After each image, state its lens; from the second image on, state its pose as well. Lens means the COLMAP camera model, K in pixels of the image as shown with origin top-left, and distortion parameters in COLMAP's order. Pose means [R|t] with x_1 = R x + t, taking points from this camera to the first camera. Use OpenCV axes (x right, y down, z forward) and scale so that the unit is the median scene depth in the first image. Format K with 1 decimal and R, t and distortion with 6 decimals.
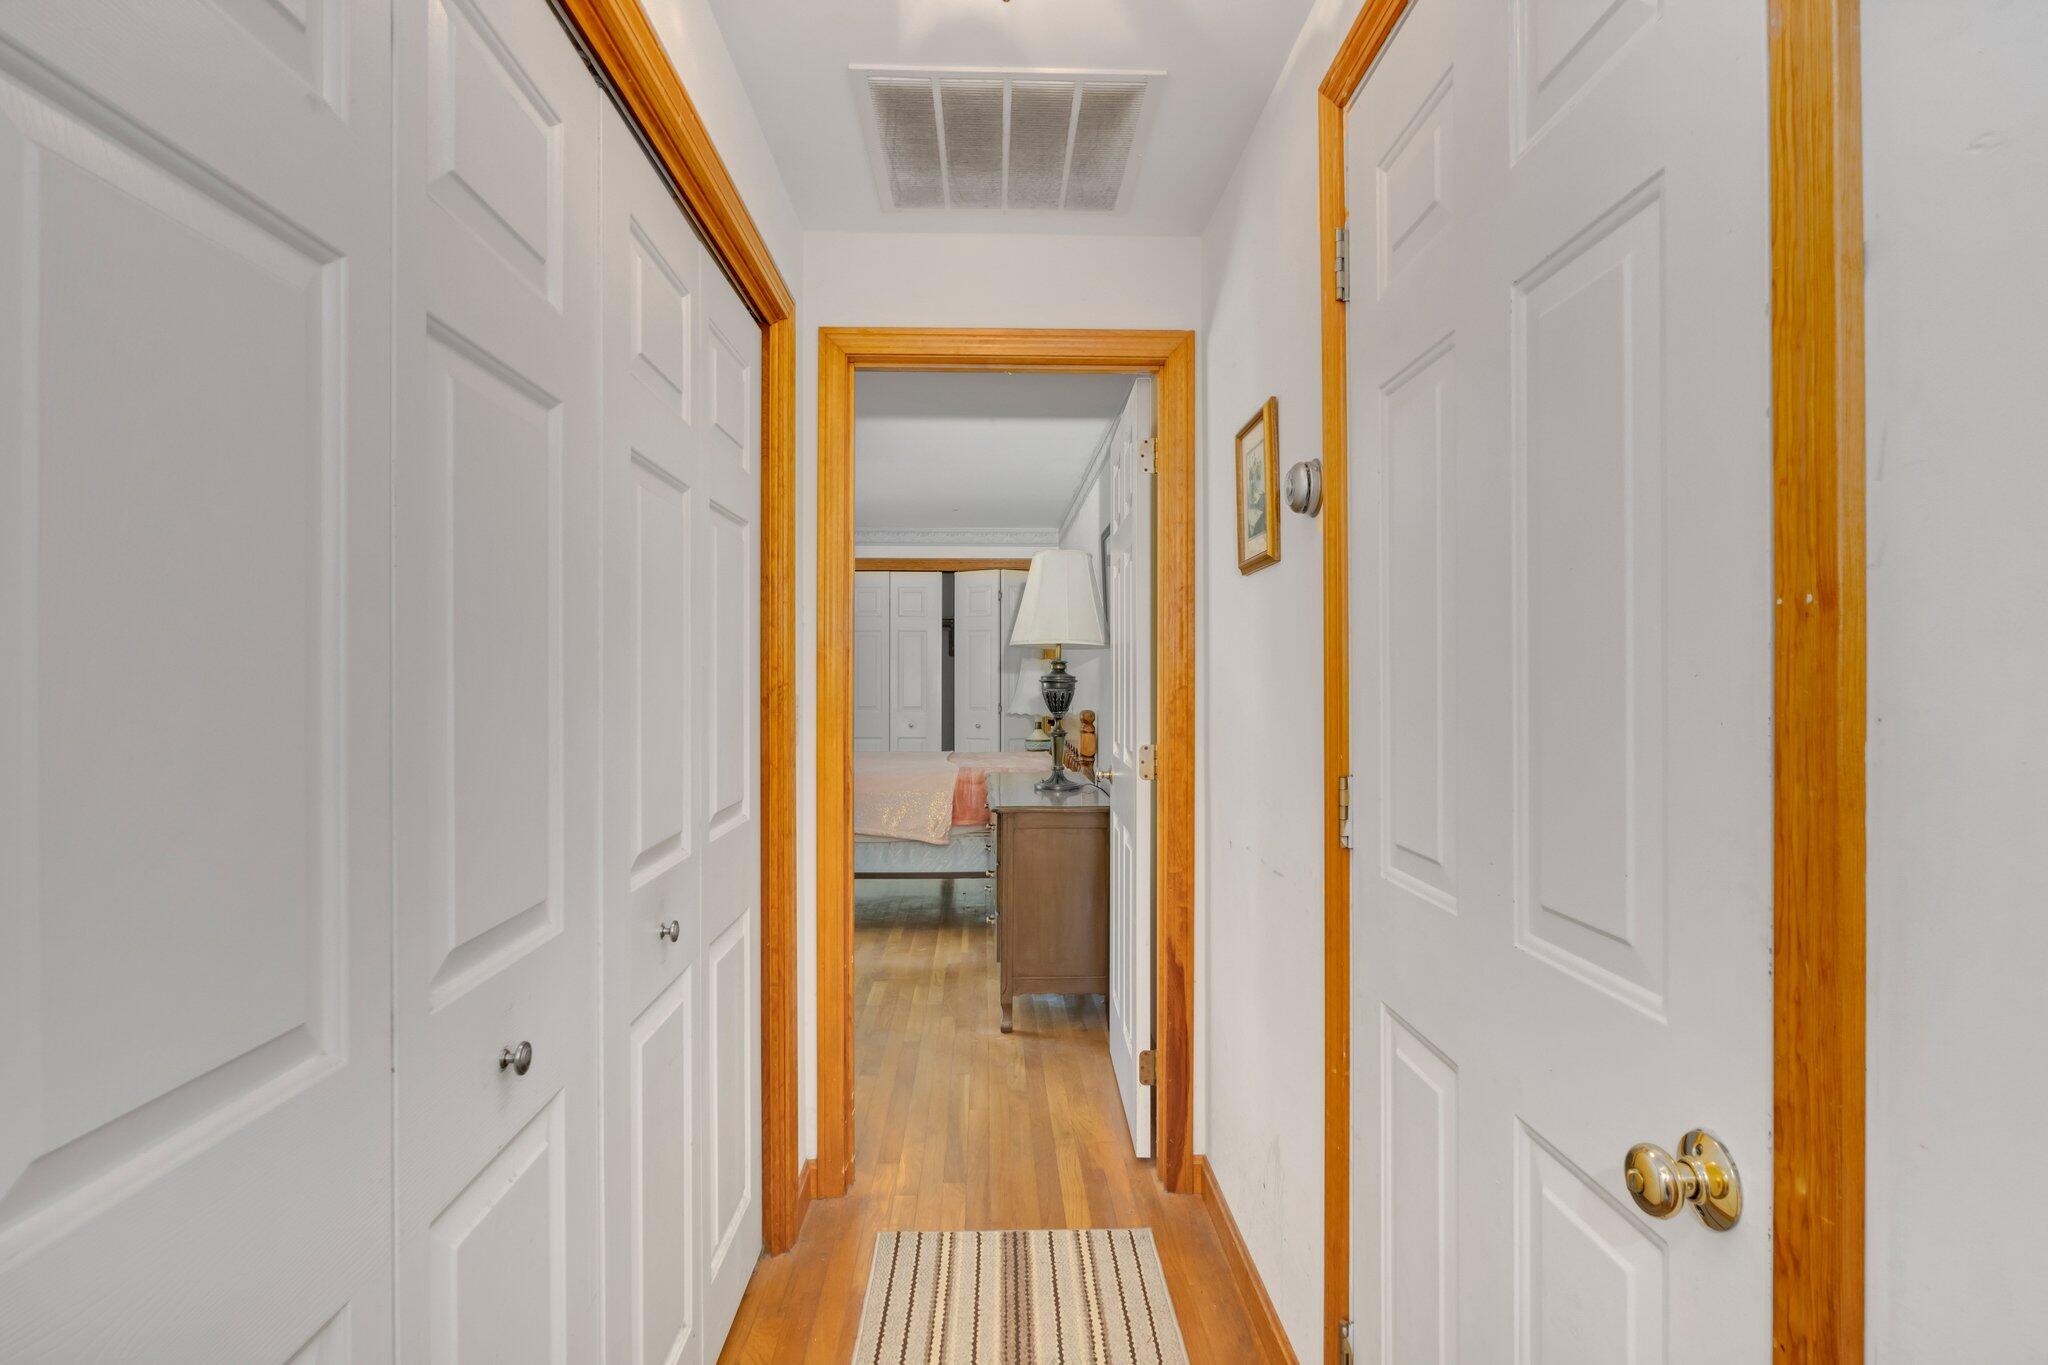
lens RADIAL K [[1080.4, 0, 1022.7], [0, 1080.4, 679.0], [0, 0, 1]] dist [-0.002025, -0.001026]
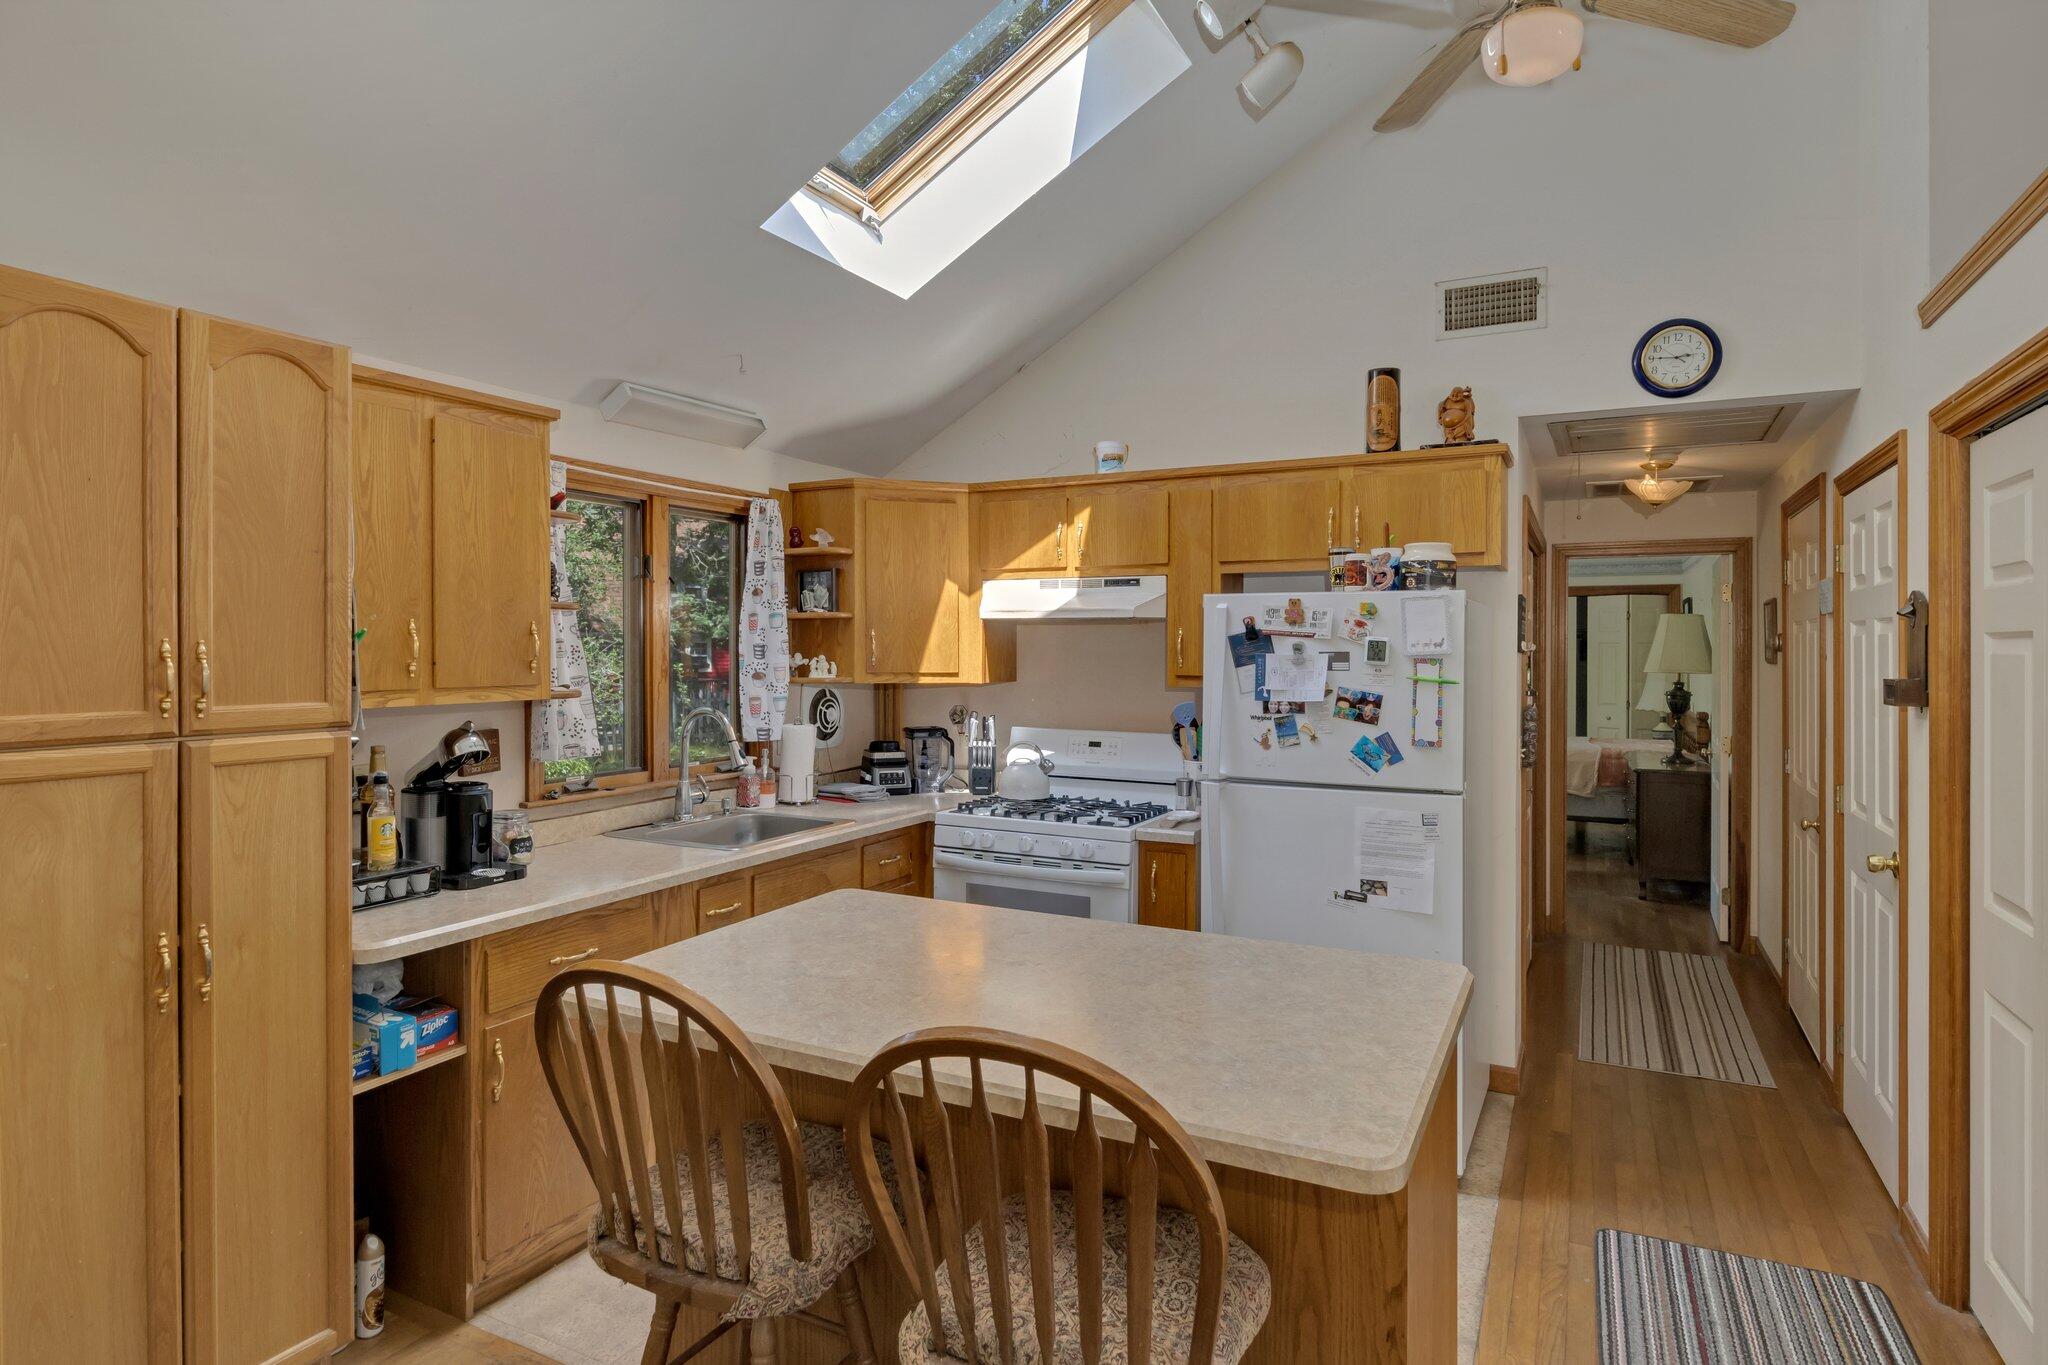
lens RADIAL K [[1080.4, 0, 1037.6], [0, 1080.4, 664.9], [0, 0, 1]] dist [-0.002025, -0.001026]
pose [[0.873197, 0.002000, -0.487363, -0.015506], [0.001436, 0.999977, 0.006677, -0.051423], [0.487365, -0.006530, 0.873174, -0.808955]]
